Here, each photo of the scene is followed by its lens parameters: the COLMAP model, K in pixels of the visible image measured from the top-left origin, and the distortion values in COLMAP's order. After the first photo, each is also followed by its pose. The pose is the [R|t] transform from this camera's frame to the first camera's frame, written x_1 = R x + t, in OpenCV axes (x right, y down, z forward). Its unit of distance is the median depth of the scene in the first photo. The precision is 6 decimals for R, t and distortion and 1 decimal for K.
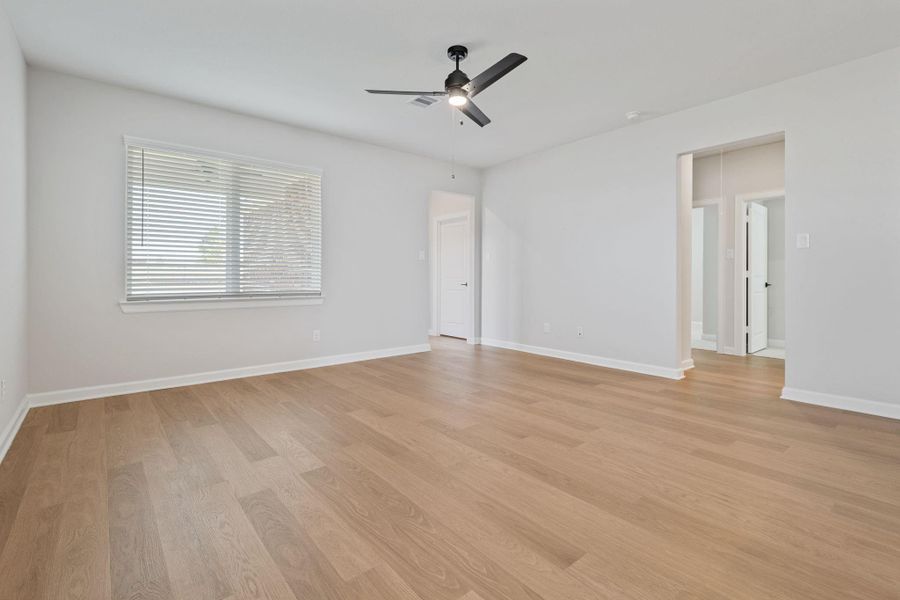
lens RADIAL K [[428.3, 0, 450.5], [0, 428.3, 280.0], [0, 0, 1]] dist [0.026505, -0.021746]
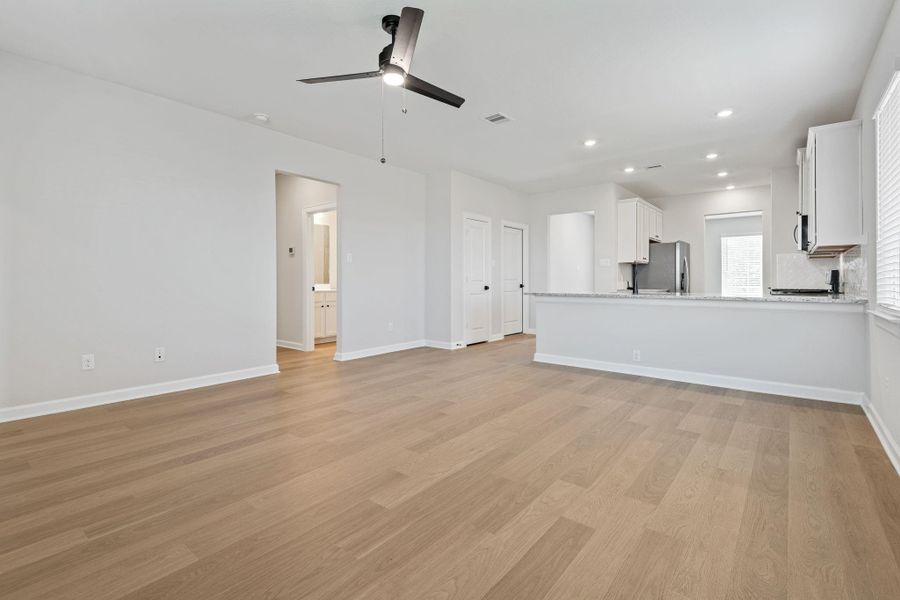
lens RADIAL K [[415.1, 0, 451.6], [0, 415.1, 280.0], [0, 0, 1]] dist [0.039872, -0.026848]
pose [[-0.212937, 0.003926, 0.977058, -1.071709], [0.005070, 0.999983, -0.002913, -0.010159], [-0.977053, 0.004334, -0.212953, 1.331766]]
